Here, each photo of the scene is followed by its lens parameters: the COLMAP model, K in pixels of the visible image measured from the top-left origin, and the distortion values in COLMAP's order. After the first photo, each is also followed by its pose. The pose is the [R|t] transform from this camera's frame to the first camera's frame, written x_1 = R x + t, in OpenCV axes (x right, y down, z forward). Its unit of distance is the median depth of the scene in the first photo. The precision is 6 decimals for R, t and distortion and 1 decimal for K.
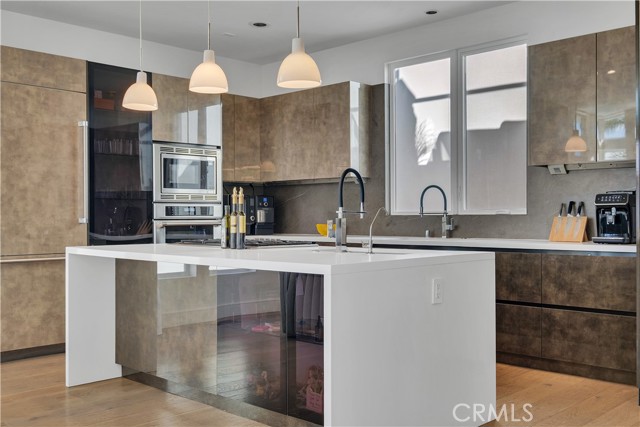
lens RADIAL K [[650.7, 0, 320.0], [0, 650.7, 213.5], [0, 0, 1]] dist [-0.005498, 0.005015]
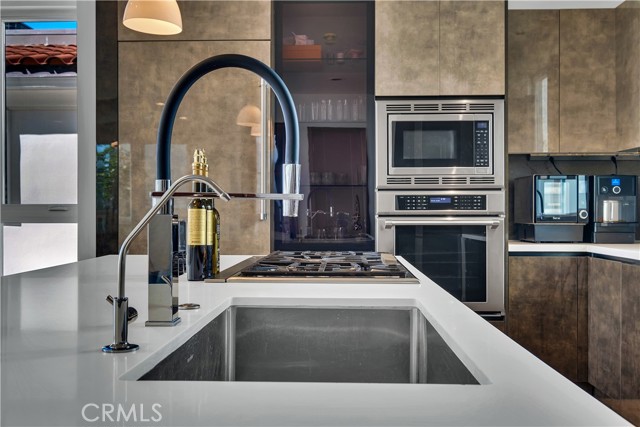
lens RADIAL K [[650.7, 0, 320.0], [0, 650.7, 213.5], [0, 0, 1]] dist [-0.005498, 0.005015]
pose [[0.670151, 0.005345, -0.742206, 0.194003], [0.000251, 0.999972, 0.007428, 0.002388], [0.742225, -0.005165, 0.670131, 0.500188]]
